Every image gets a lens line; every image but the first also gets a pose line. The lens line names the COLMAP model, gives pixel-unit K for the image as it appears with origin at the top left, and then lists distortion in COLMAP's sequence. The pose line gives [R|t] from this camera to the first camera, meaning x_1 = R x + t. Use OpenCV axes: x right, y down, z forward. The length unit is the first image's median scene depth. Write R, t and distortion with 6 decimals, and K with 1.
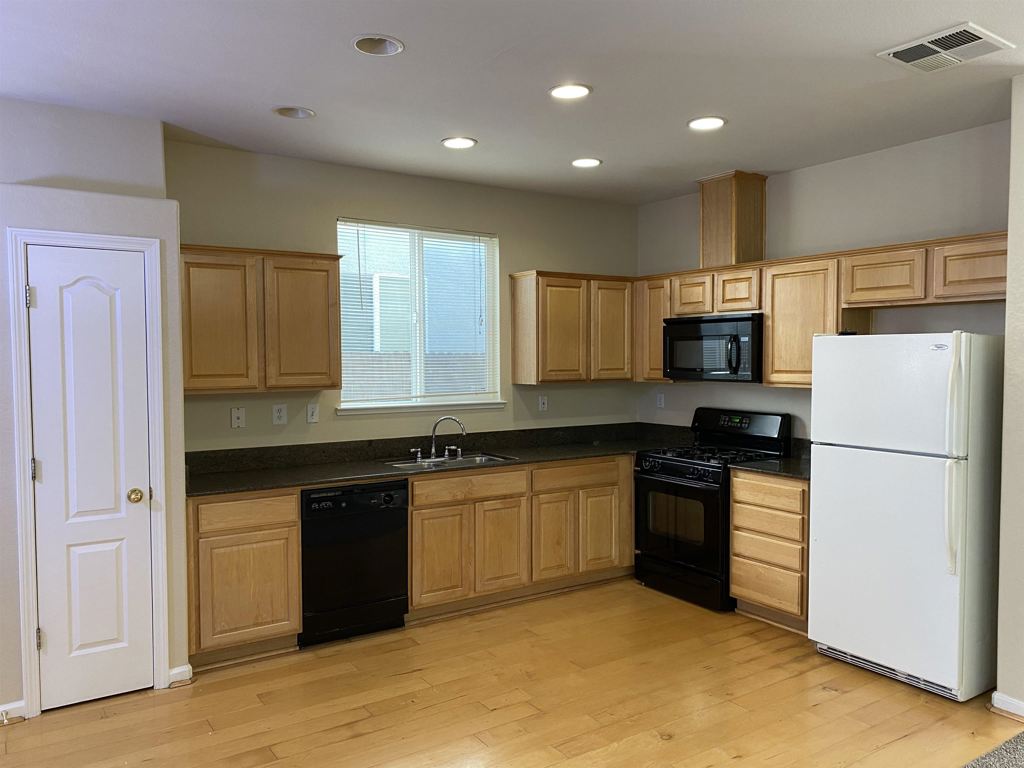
lens RADIAL K [[775.3, 0, 515.4], [0, 775.3, 385.0], [0, 0, 1]] dist [0.053856, -0.067812]
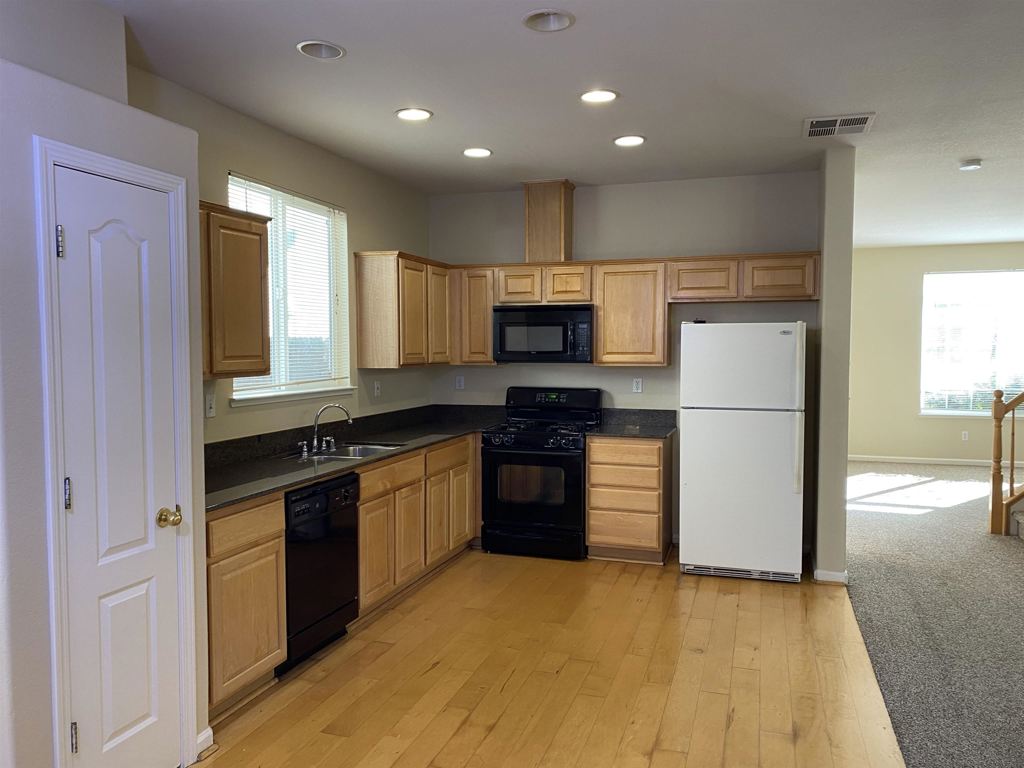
lens RADIAL K [[775.3, 0, 520.7], [0, 775.3, 381.5], [0, 0, 1]] dist [0.053856, -0.067812]
pose [[0.780842, -0.026690, 0.624158, -0.548943], [0.022225, 0.999641, 0.014941, 0.005815], [-0.624333, 0.002205, 0.781155, 0.161365]]
